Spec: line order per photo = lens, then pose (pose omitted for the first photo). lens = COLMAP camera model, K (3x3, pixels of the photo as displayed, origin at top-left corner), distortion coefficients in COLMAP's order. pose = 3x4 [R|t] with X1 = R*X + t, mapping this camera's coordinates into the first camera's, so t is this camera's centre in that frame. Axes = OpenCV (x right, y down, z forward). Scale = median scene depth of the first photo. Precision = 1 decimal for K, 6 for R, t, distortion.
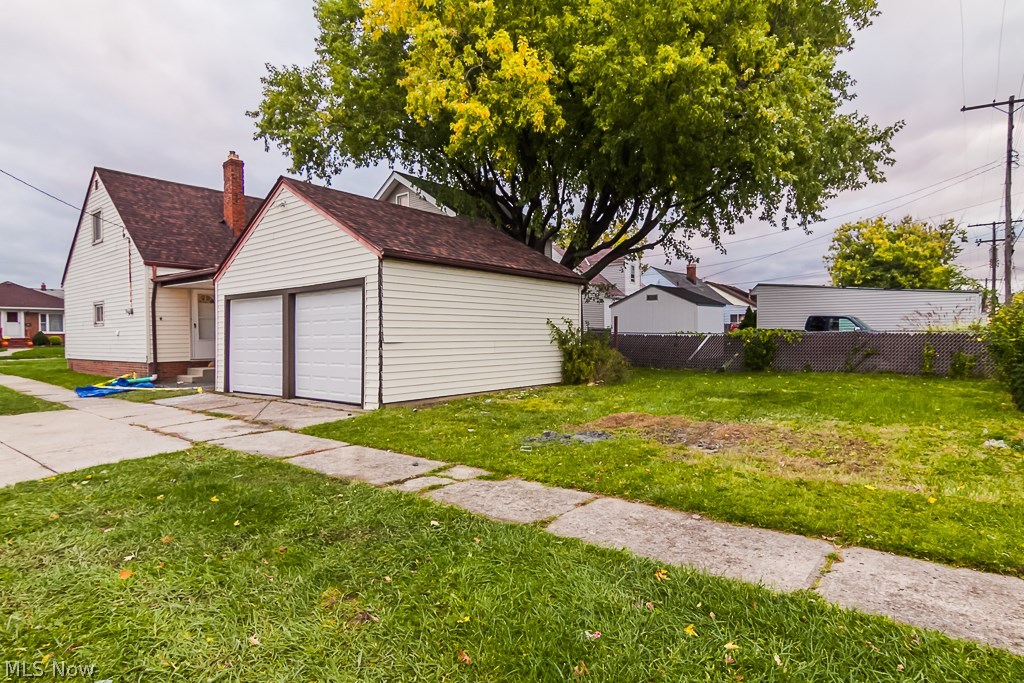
lens RADIAL K [[538.7, 0, 479.4], [0, 538.7, 332.3], [0, 0, 1]] dist [-0.000311, 0.000623]
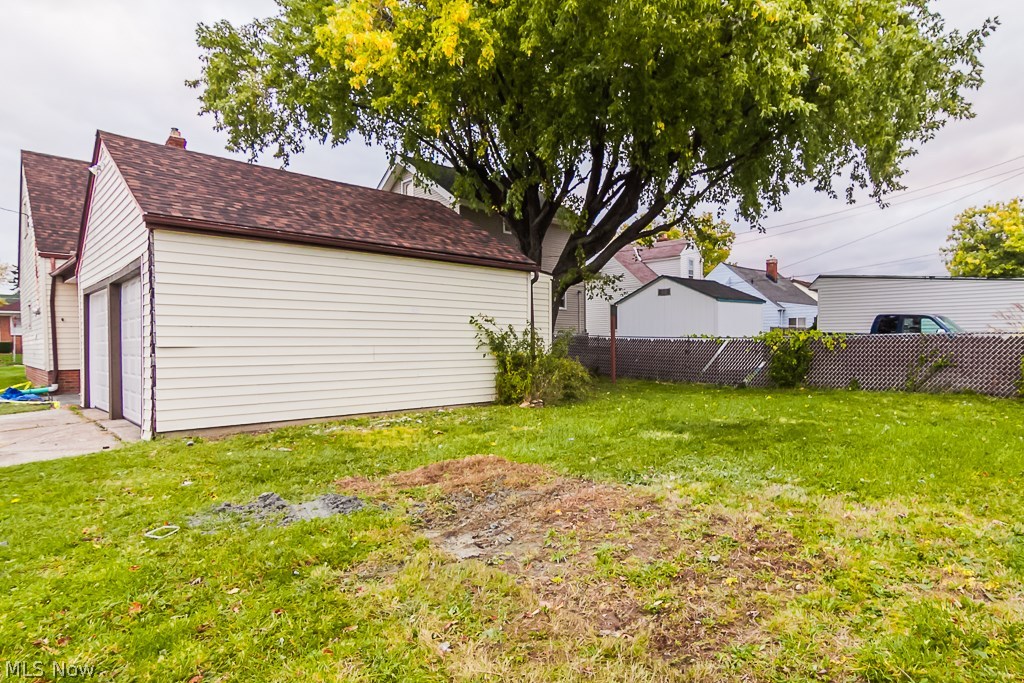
lens RADIAL K [[553.7, 0, 505.5], [0, 553.7, 350.0], [0, 0, 1]] dist [0.001832, 0.001297]
pose [[0.993492, 0.003224, -0.113853, 0.213928], [-0.000908, 0.999792, 0.020384, 0.004642], [0.113895, -0.020148, 0.993288, 0.194354]]
